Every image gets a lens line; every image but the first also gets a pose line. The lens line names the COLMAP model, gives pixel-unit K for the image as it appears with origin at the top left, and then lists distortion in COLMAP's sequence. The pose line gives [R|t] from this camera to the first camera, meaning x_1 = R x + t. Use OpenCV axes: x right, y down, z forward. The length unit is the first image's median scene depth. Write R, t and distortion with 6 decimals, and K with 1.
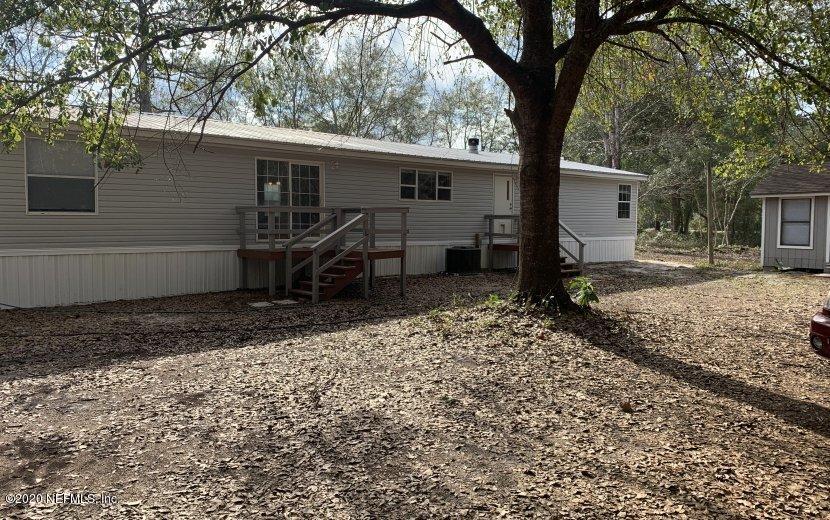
lens RADIAL K [[639.6, 0, 415.0], [0, 639.6, 260.0], [0, 0, 1]] dist [0.057428, -0.001902]
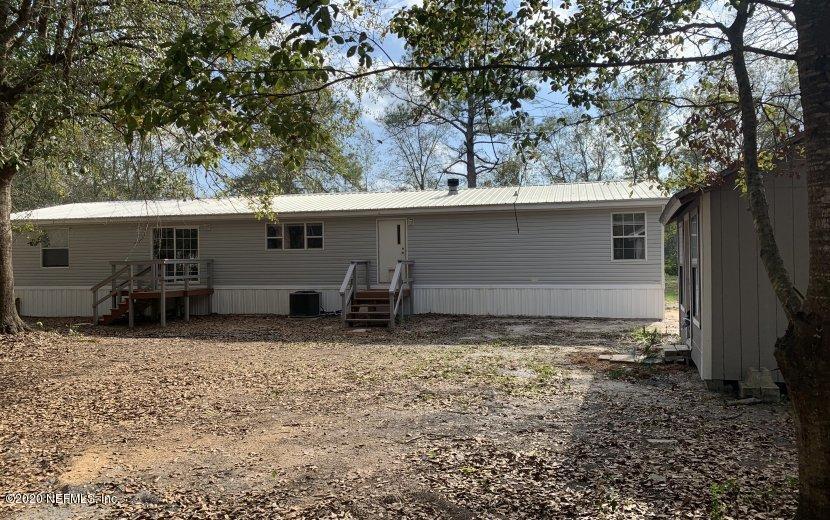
lens RADIAL K [[639.6, 0, 415.0], [0, 639.6, 260.0], [0, 0, 1]] dist [0.057428, -0.001902]
pose [[0.549814, -0.029043, -0.834782, 1.156234], [-0.043458, 0.997047, -0.063311, -0.014394], [0.834156, 0.071088, 0.546928, 0.614641]]
